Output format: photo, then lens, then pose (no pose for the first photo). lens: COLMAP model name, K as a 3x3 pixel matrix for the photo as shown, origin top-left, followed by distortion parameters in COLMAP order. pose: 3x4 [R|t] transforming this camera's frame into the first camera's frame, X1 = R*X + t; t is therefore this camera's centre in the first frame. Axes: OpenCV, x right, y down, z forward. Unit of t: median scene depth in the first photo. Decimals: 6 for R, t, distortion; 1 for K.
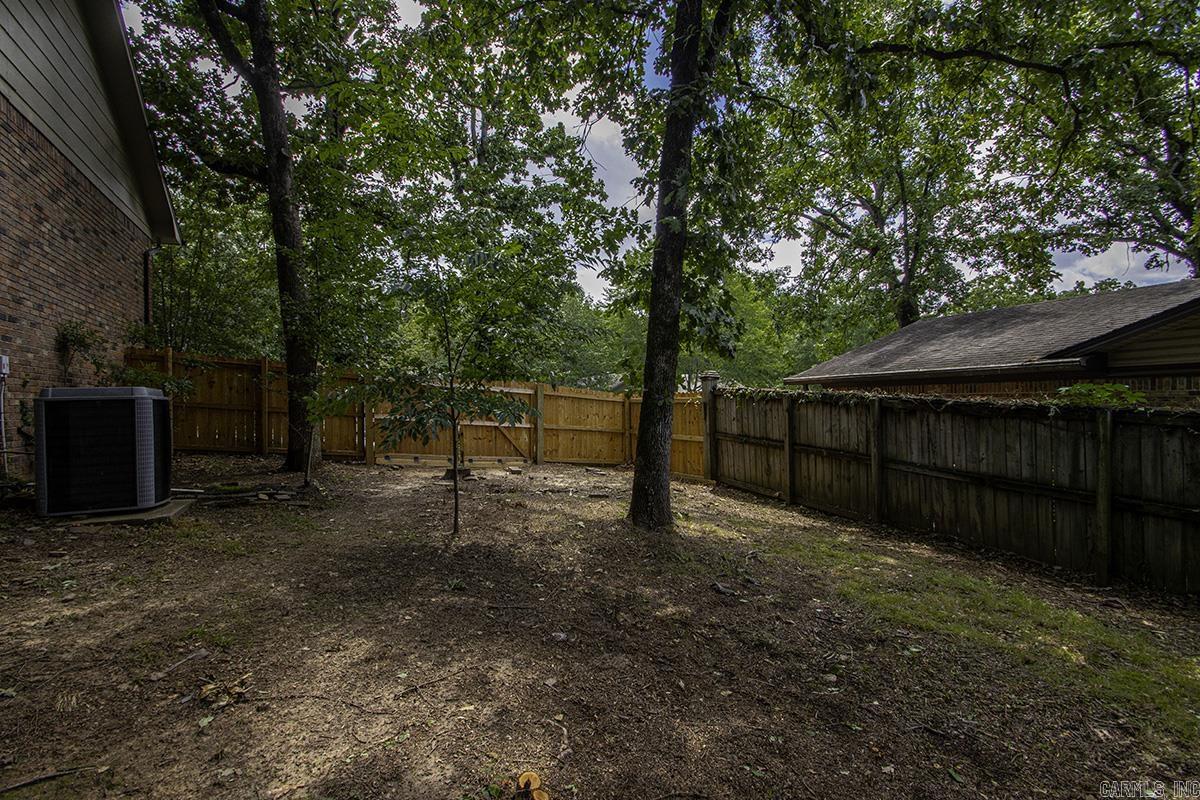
lens RADIAL K [[571.3, 0, 584.7], [0, 571.3, 400.1], [0, 0, 1]] dist [0.020571, -0.016778]
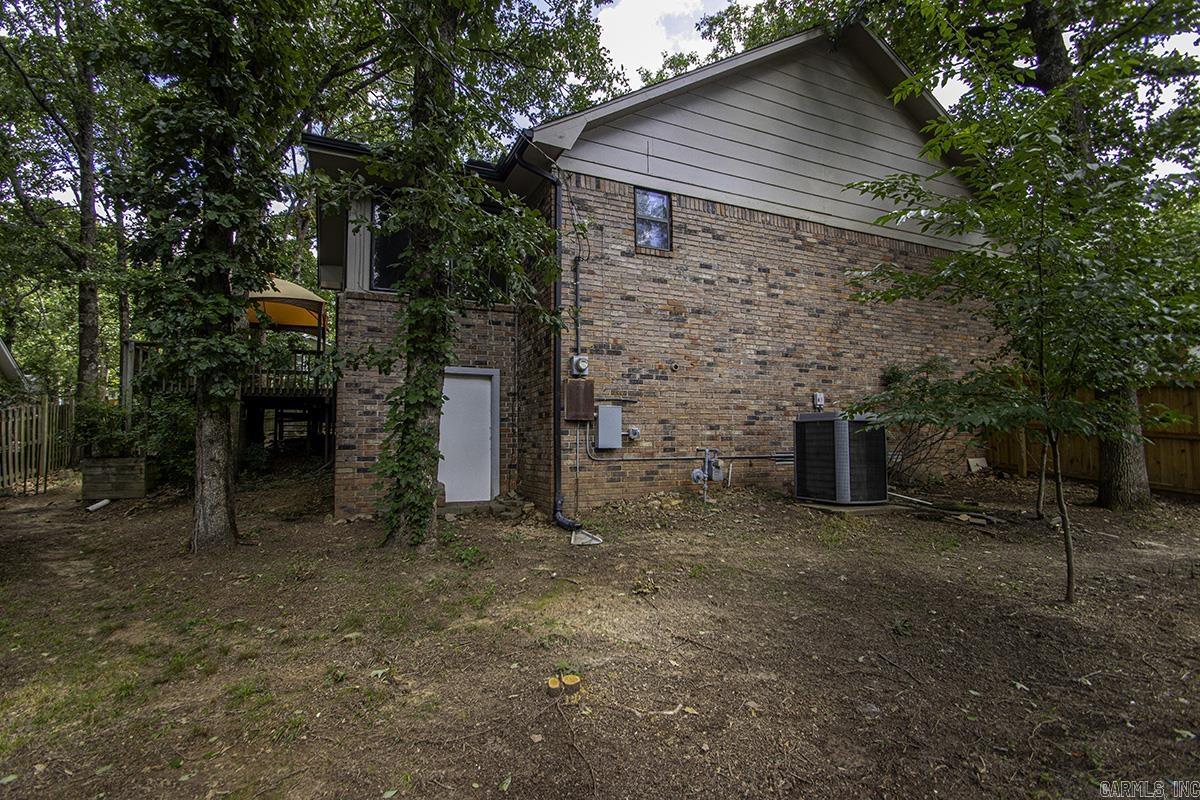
lens RADIAL K [[571.3, 0, 584.7], [0, 571.3, 400.1], [0, 0, 1]] dist [0.020571, -0.016778]
pose [[-0.023120, -0.043877, -0.998769, 0.577647], [0.001685, 0.999033, -0.043927, 0.008079], [0.999731, -0.002698, -0.023024, 0.444339]]
